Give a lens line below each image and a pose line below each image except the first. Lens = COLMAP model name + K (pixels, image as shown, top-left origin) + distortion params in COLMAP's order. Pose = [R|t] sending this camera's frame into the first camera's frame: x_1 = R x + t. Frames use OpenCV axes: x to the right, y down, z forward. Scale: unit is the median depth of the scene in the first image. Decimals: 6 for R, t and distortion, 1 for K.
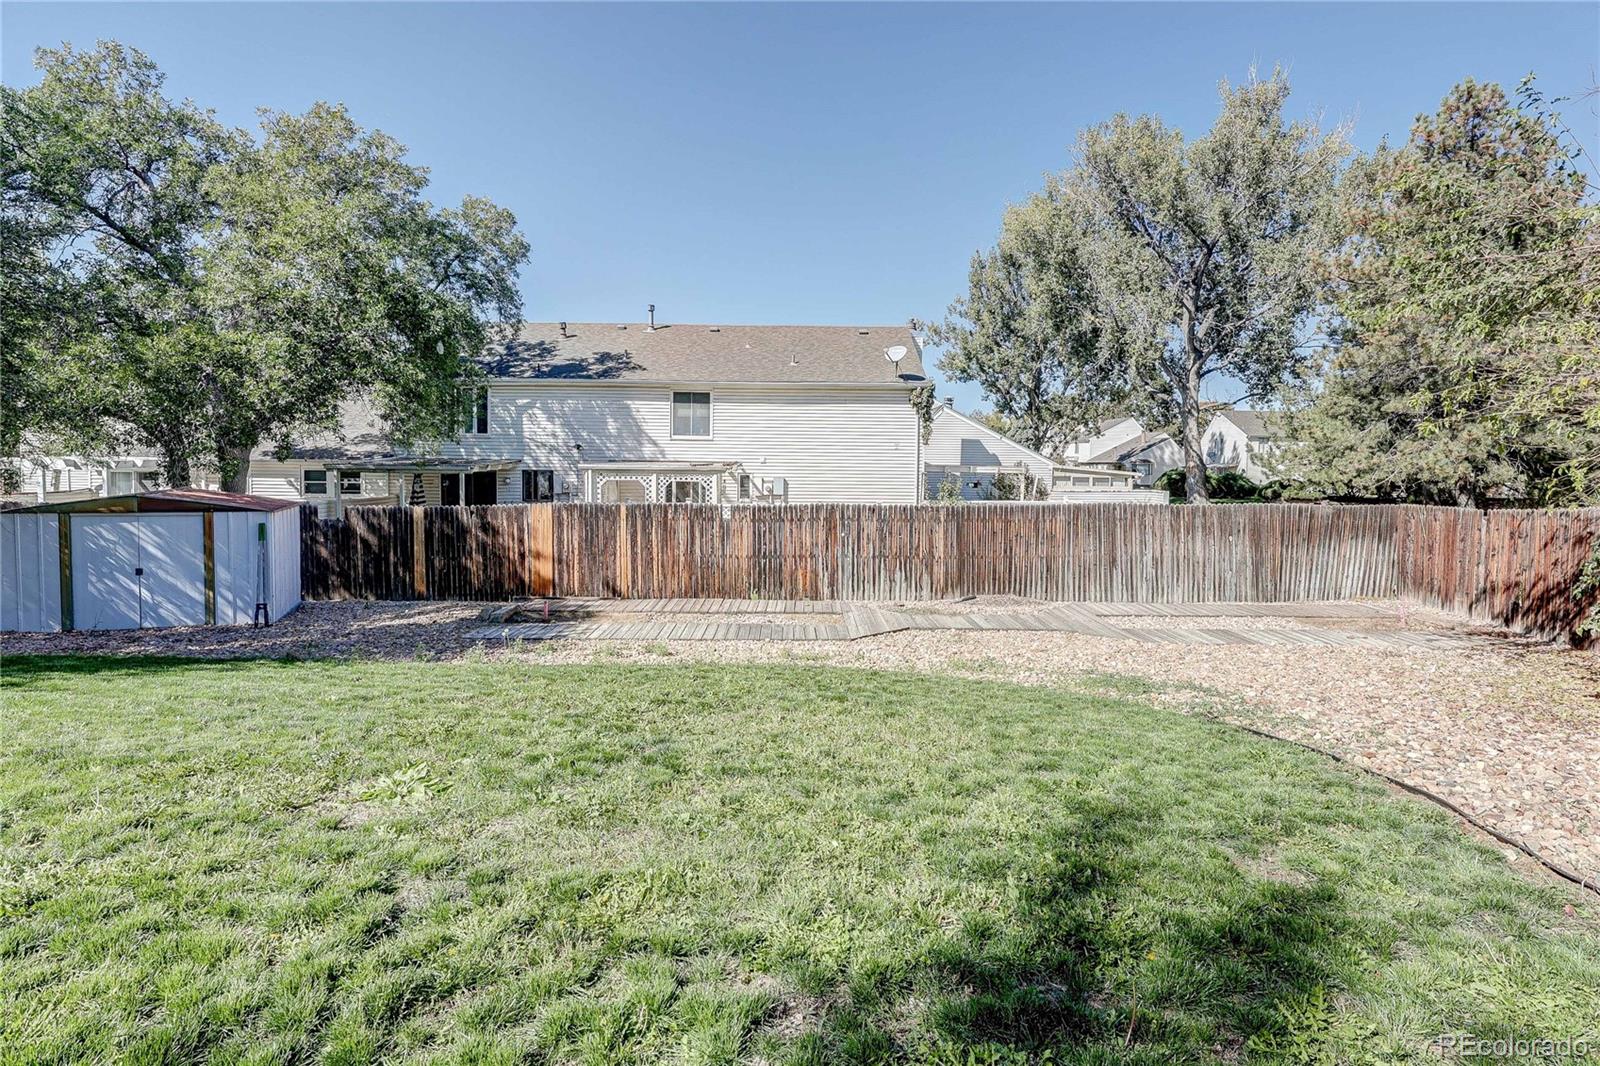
lens RADIAL K [[762.9, 0, 799.8], [0, 762.9, 504.7], [0, 0, 1]] dist [-0.002472, 0.000736]
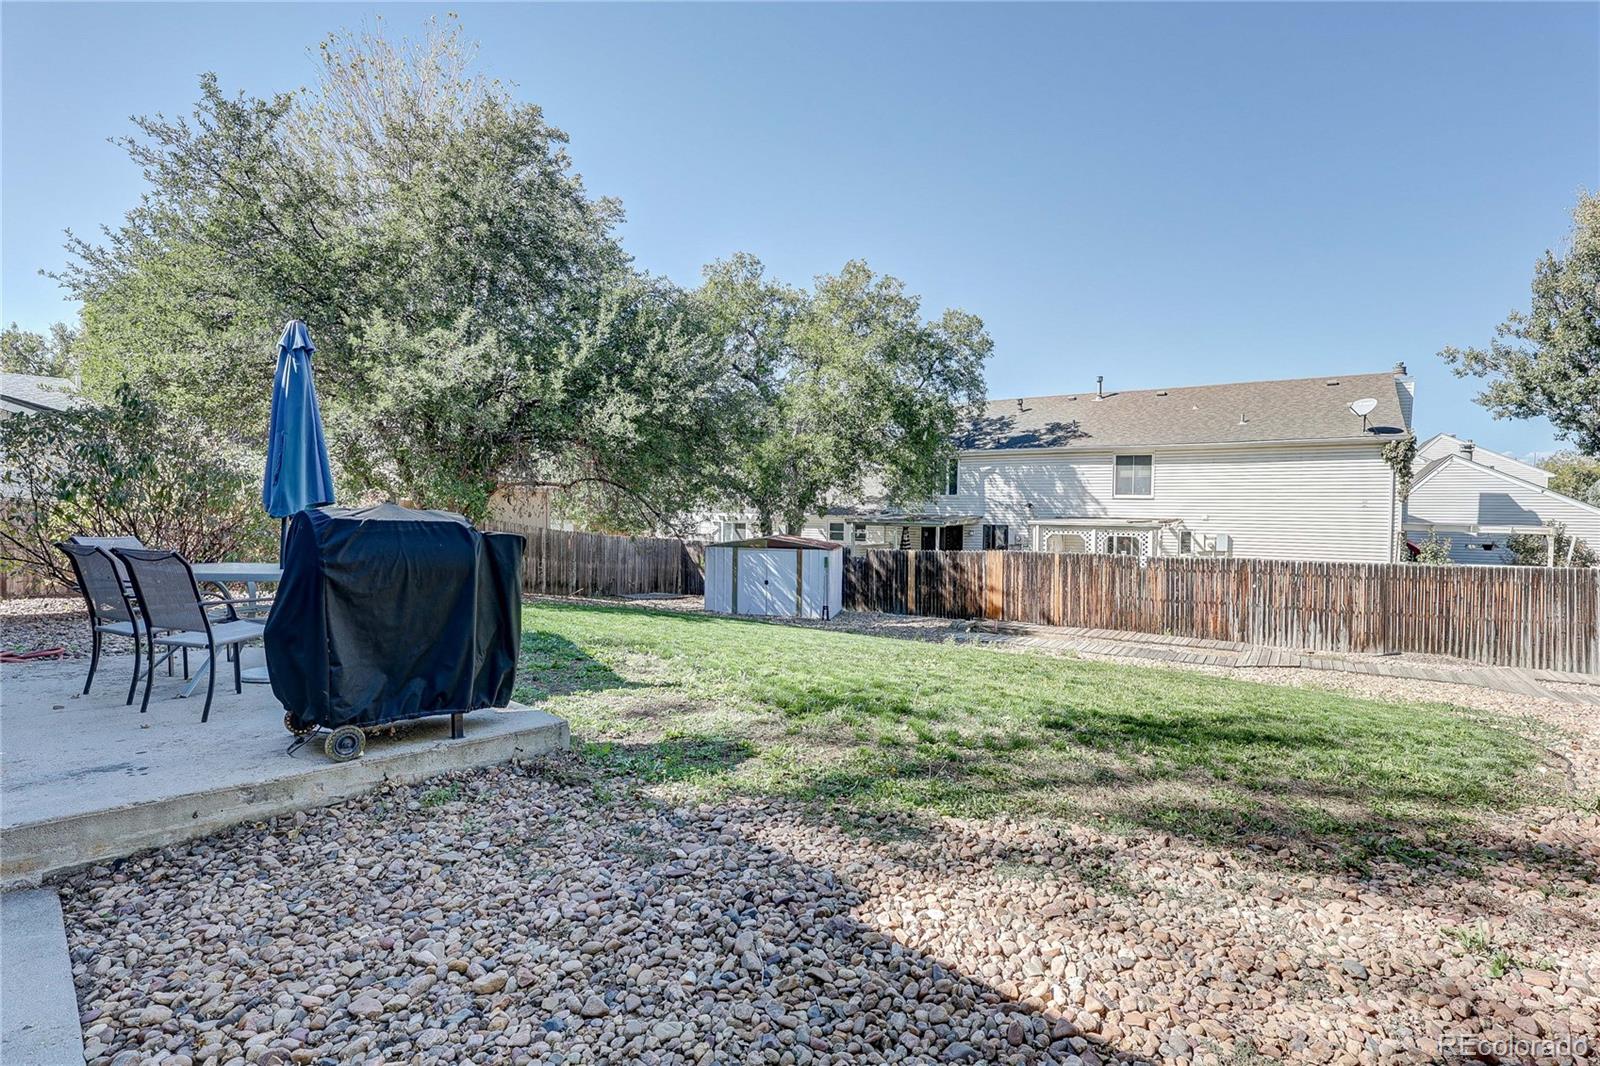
lens RADIAL K [[762.9, 0, 799.8], [0, 762.9, 504.7], [0, 0, 1]] dist [-0.002472, 0.000736]
pose [[0.831804, -0.003662, -0.555057, 0.093222], [-0.034701, 0.997679, -0.058586, 0.006358], [0.553983, 0.067993, 0.829747, -0.239697]]
